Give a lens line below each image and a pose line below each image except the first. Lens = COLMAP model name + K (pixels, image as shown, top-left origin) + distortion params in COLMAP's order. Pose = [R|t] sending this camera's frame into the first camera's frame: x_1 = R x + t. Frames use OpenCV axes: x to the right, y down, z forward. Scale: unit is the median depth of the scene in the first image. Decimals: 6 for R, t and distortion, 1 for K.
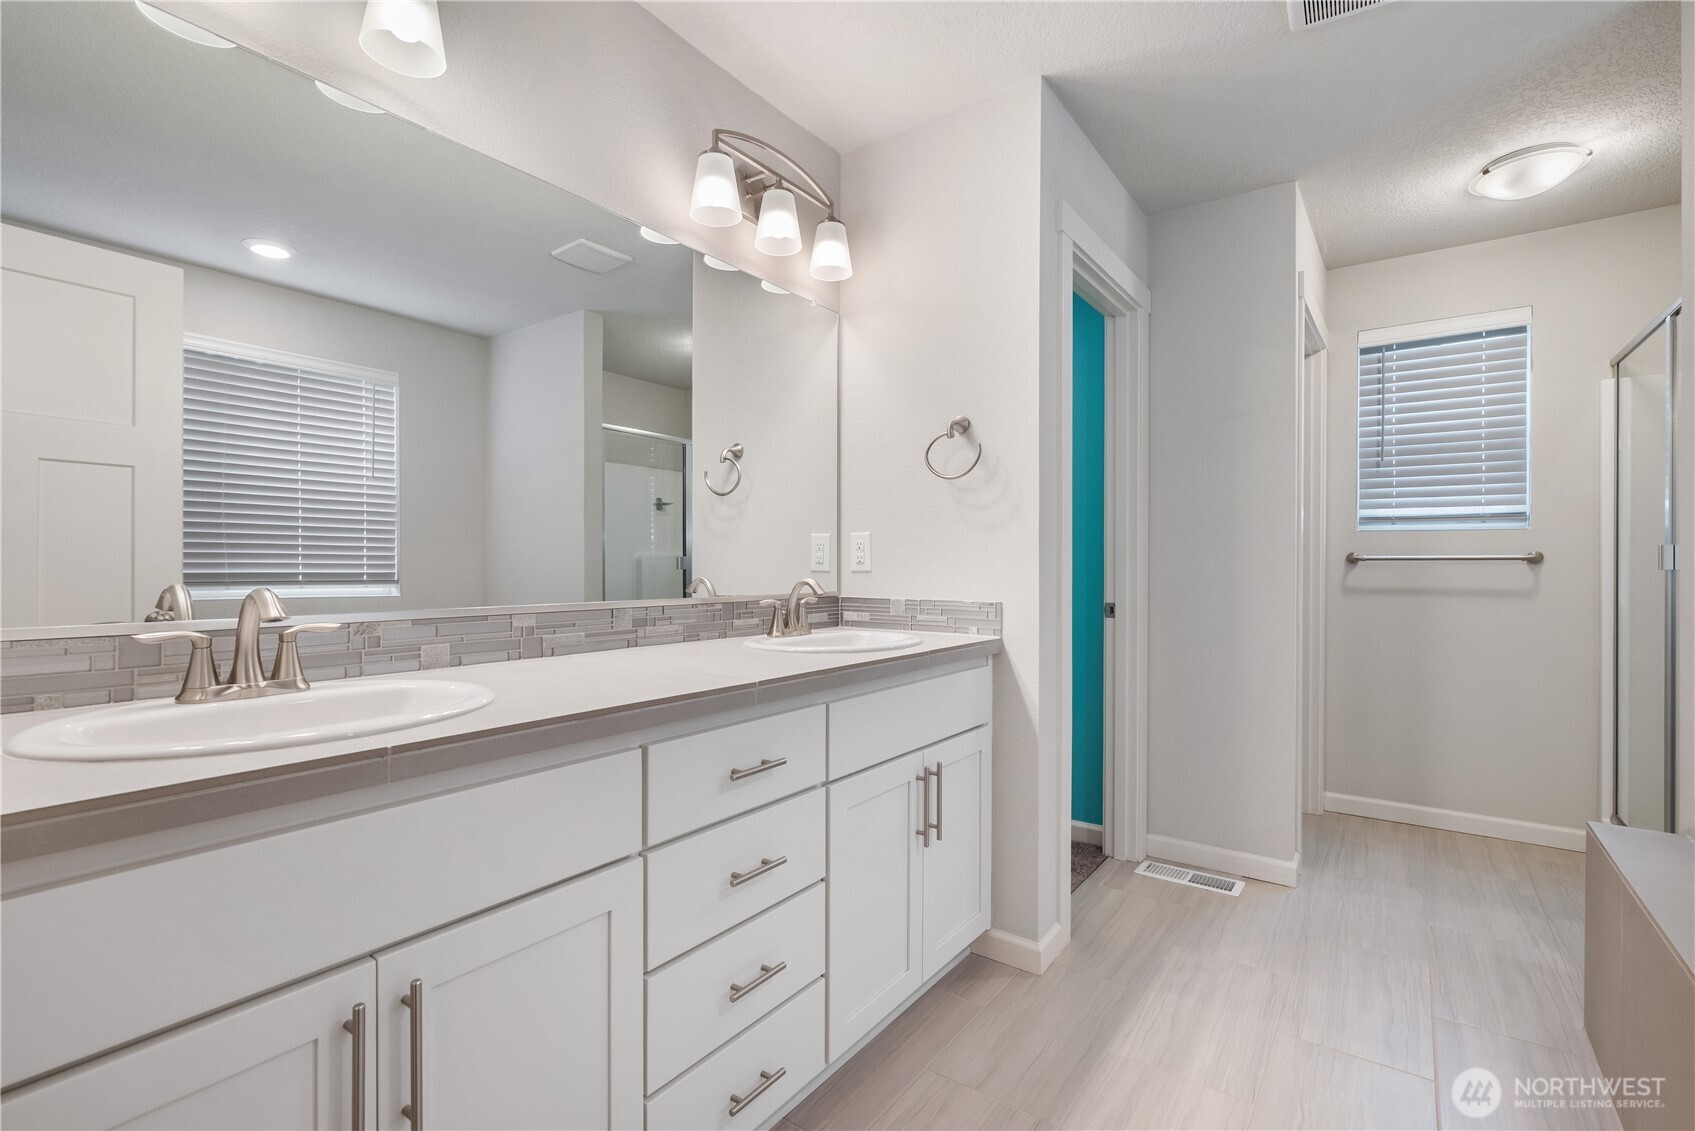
lens RADIAL K [[780.6, 0, 839.3], [0, 780.6, 564.8], [0, 0, 1]] dist [0.000032, 0.000208]
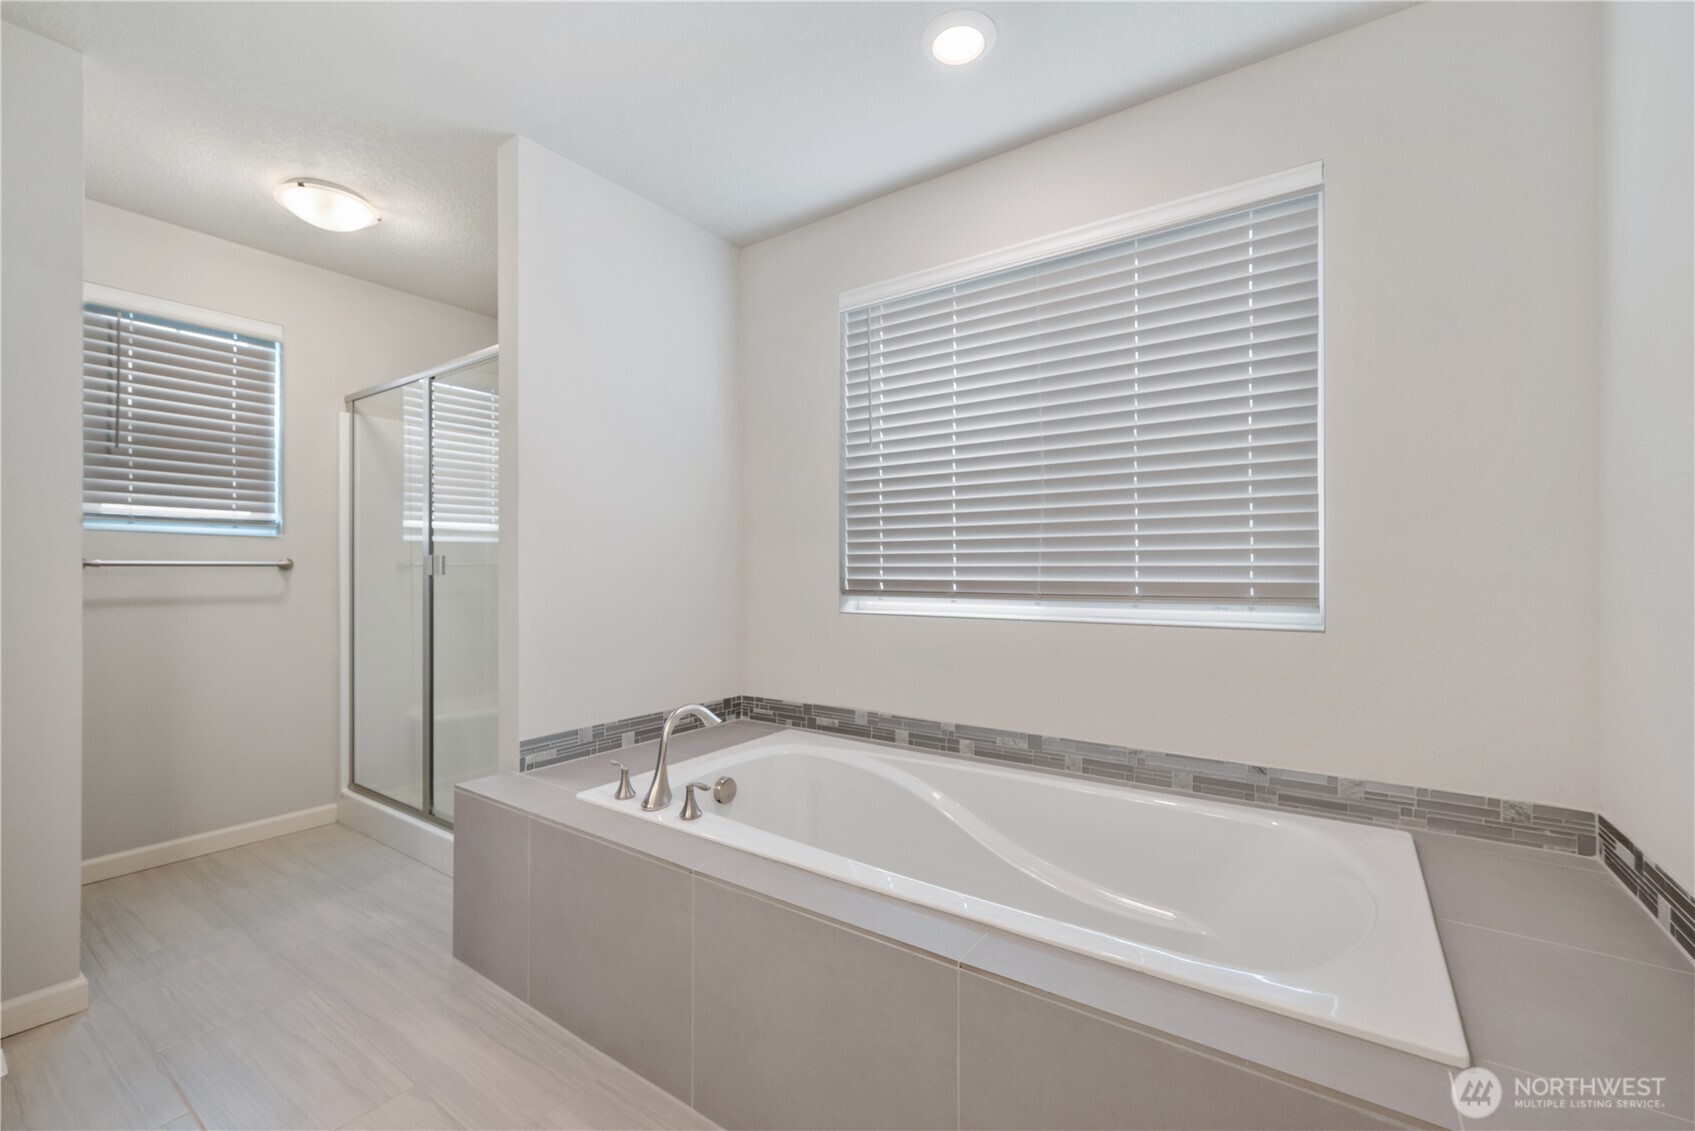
lens RADIAL K [[723.0, 0, 837.3], [0, 723.0, 570.2], [0, 0, 1]] dist [0.001283, 0.000777]
pose [[-0.025861, -0.007073, 0.999641, -0.109127], [-0.001018, 0.999975, 0.007049, -0.008617], [-0.999665, -0.000836, -0.025868, 0.274333]]
